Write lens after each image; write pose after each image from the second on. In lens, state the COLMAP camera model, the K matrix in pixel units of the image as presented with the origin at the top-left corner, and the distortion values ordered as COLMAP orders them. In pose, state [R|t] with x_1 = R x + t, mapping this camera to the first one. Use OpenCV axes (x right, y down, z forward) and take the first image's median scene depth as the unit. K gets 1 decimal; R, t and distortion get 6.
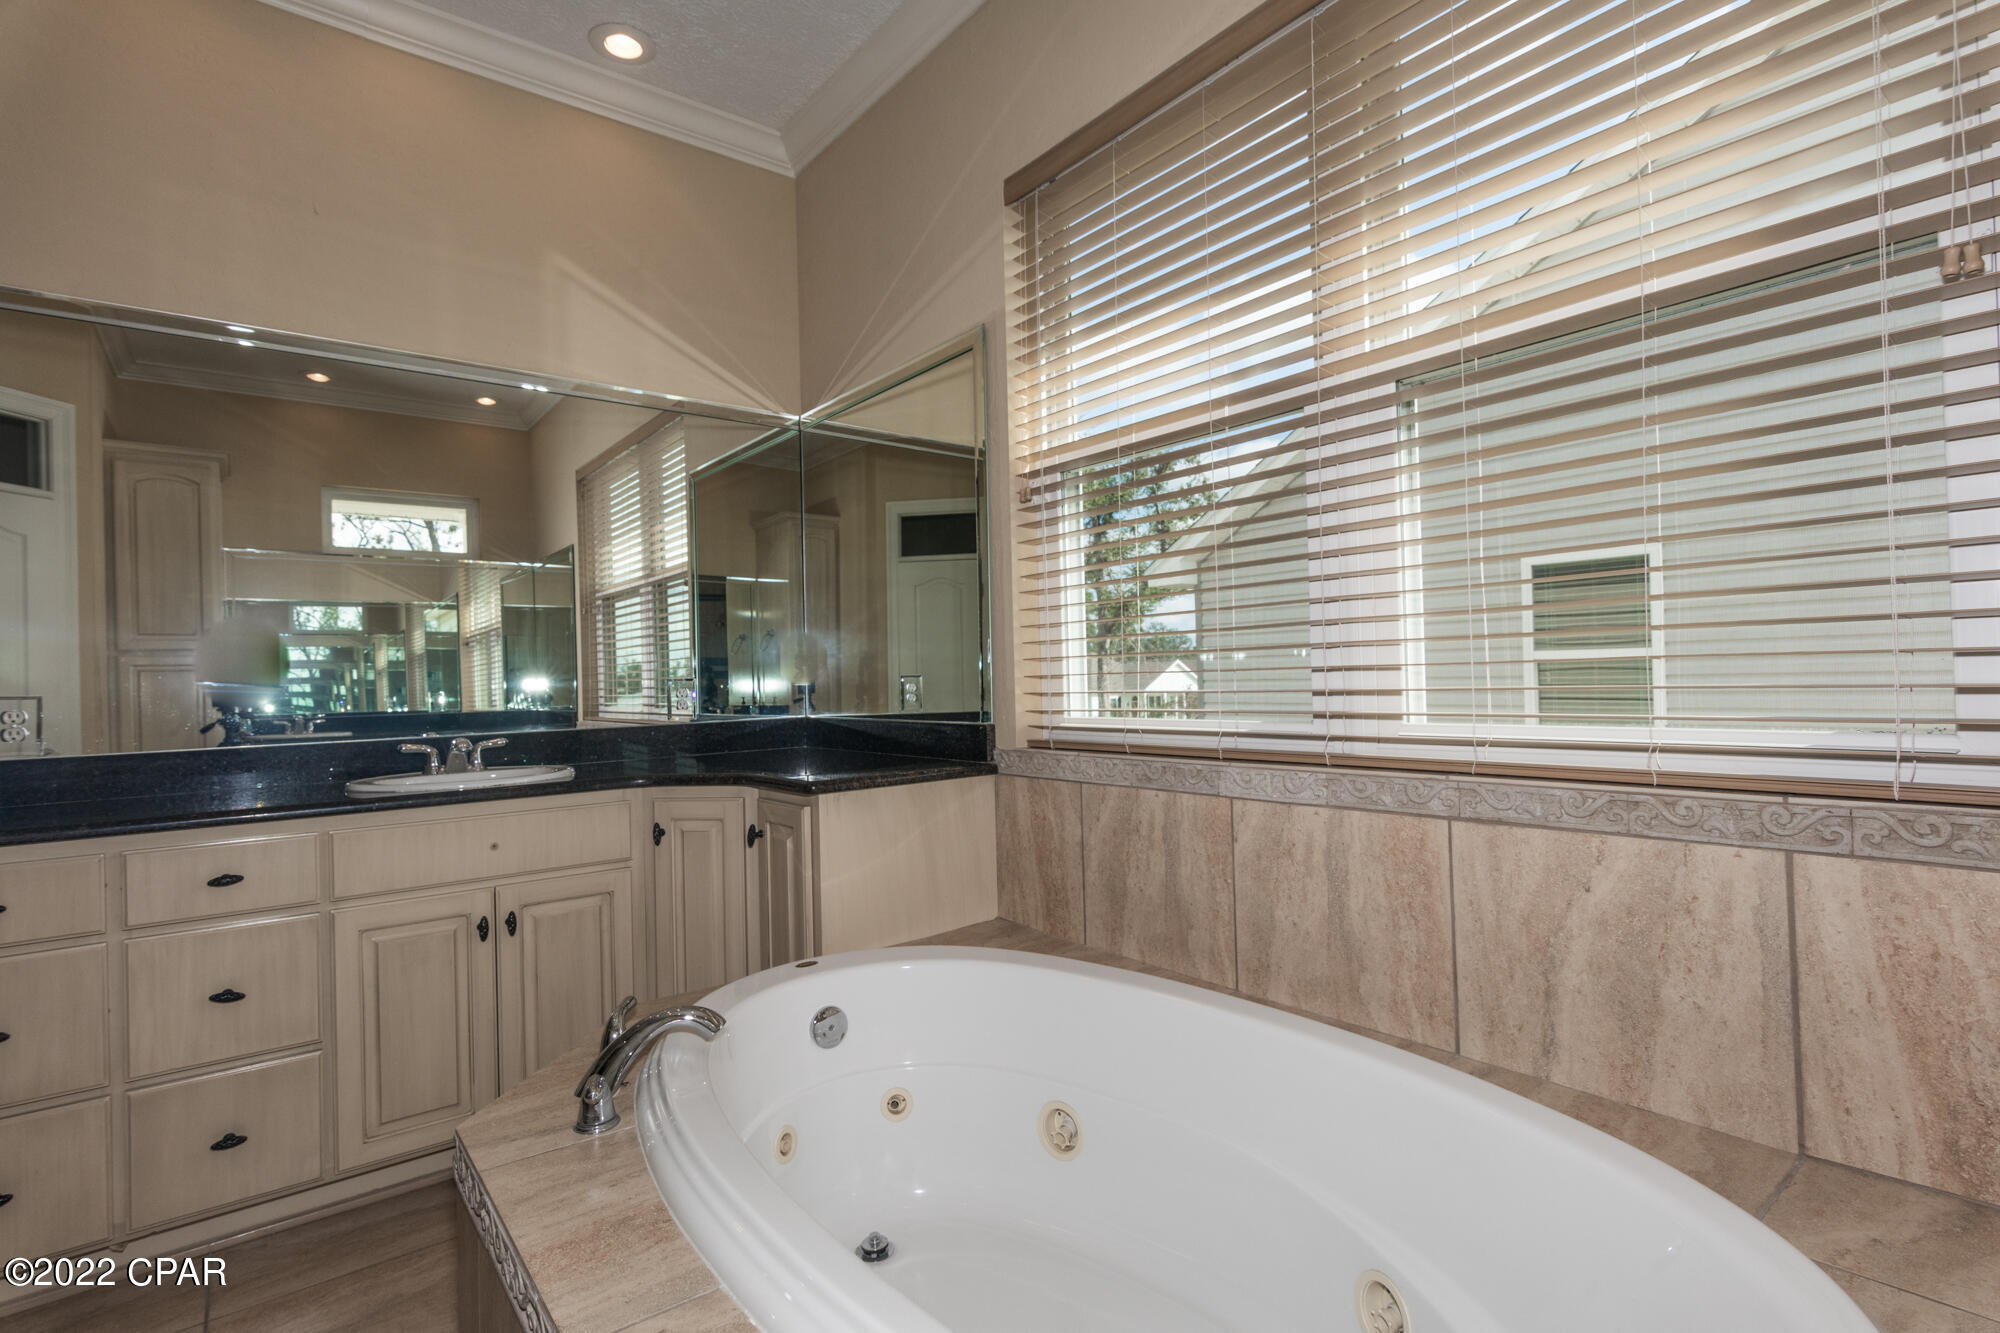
lens RADIAL K [[952.0, 0, 1000.0], [0, 952.0, 666.5], [0, 0, 1]] dist [-0.001608, -0.000177]
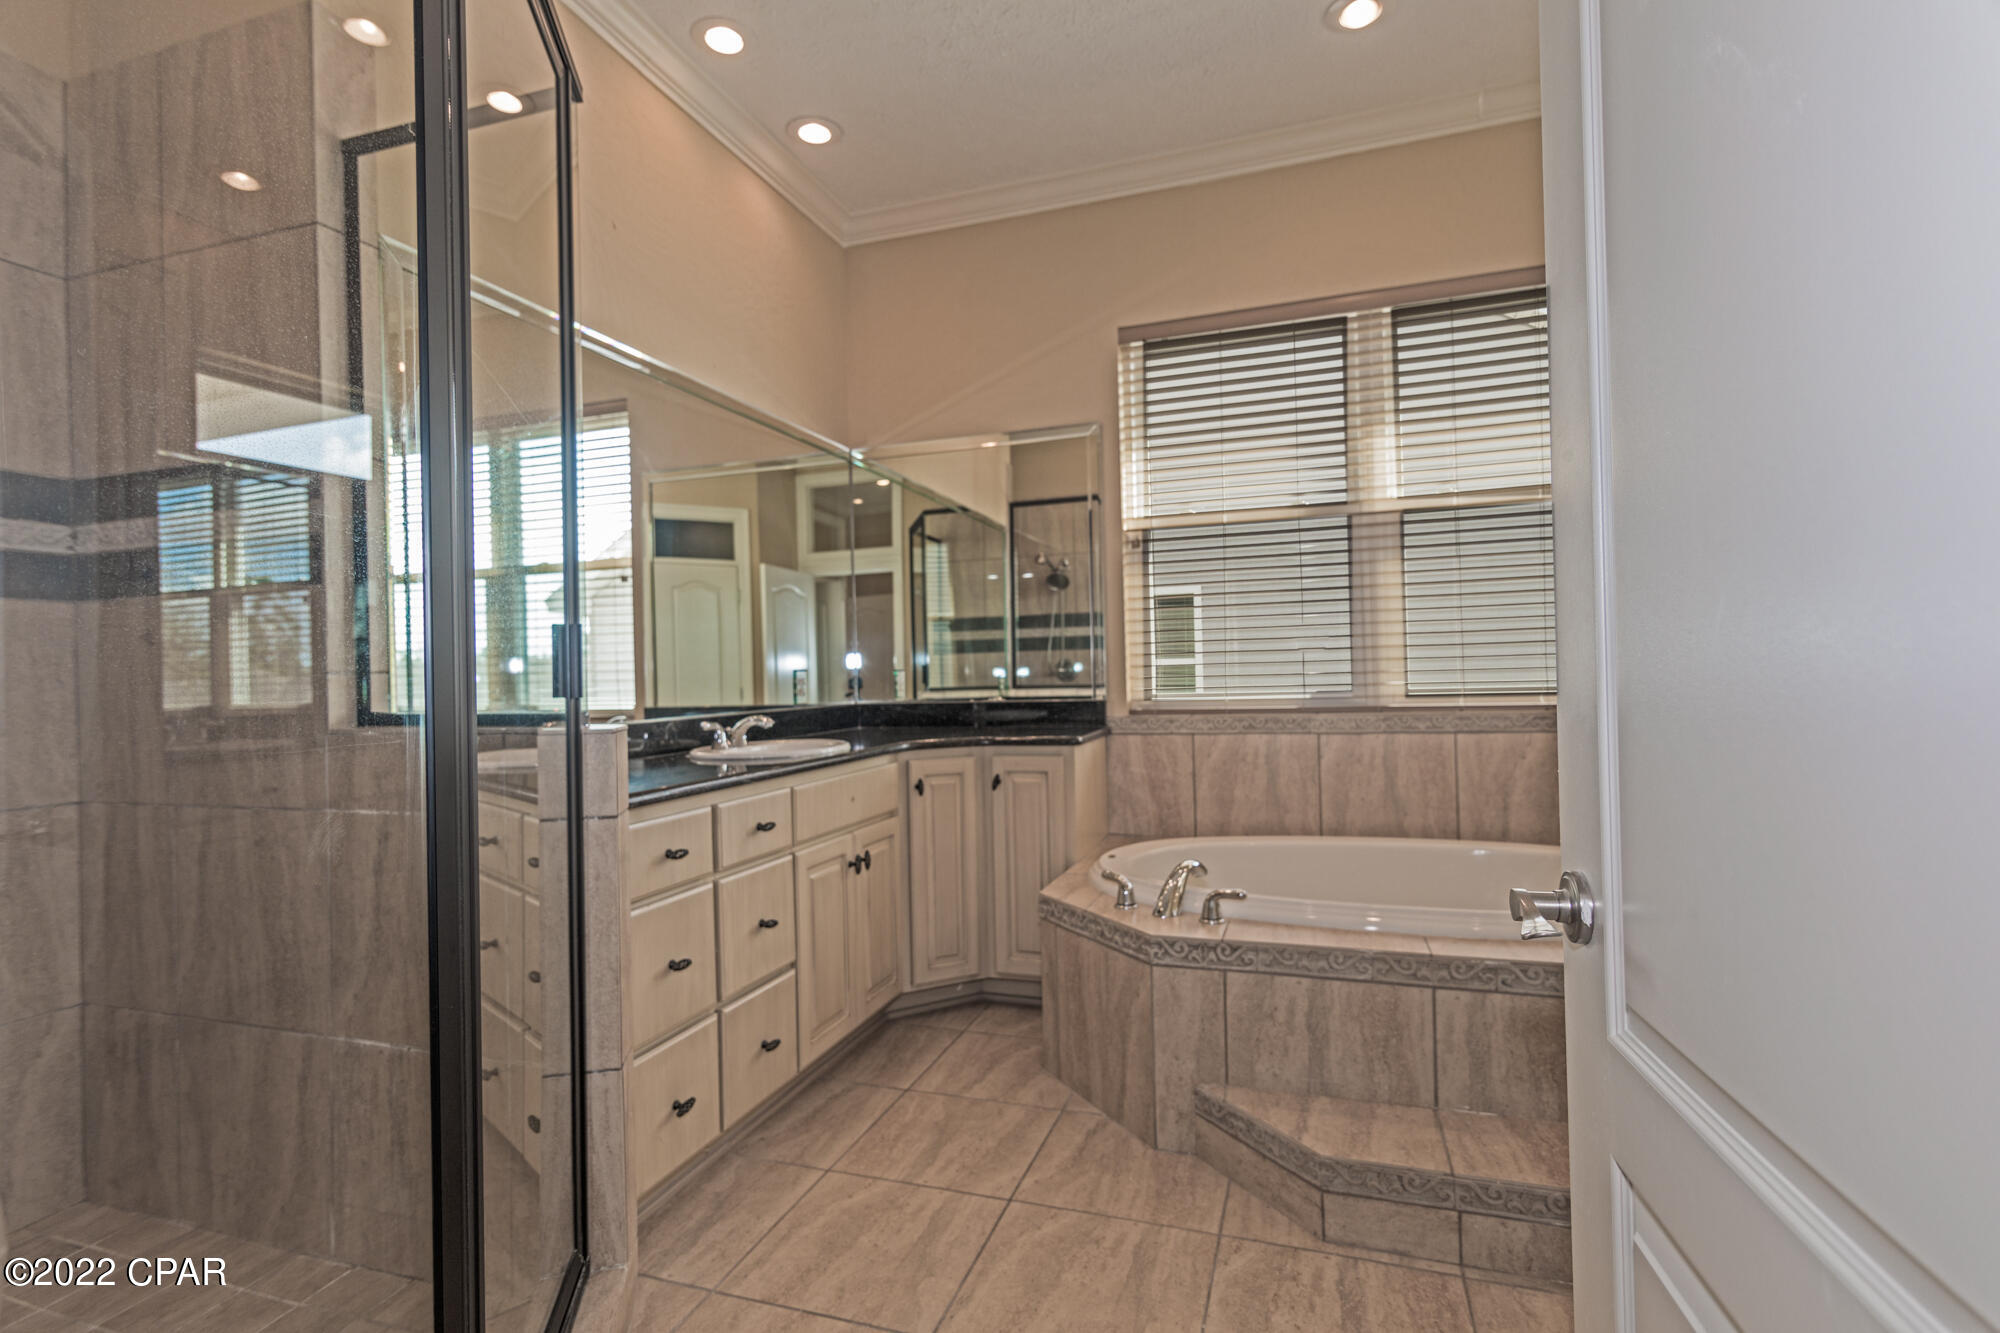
lens RADIAL K [[952.0, 0, 1000.0], [0, 952.0, 666.5], [0, 0, 1]] dist [-0.001608, -0.000177]
pose [[0.841689, 0.009129, 0.539886, -1.208123], [-0.003456, 0.999928, -0.011521, 0.035636], [-0.539952, 0.007832, 0.841659, -0.167407]]
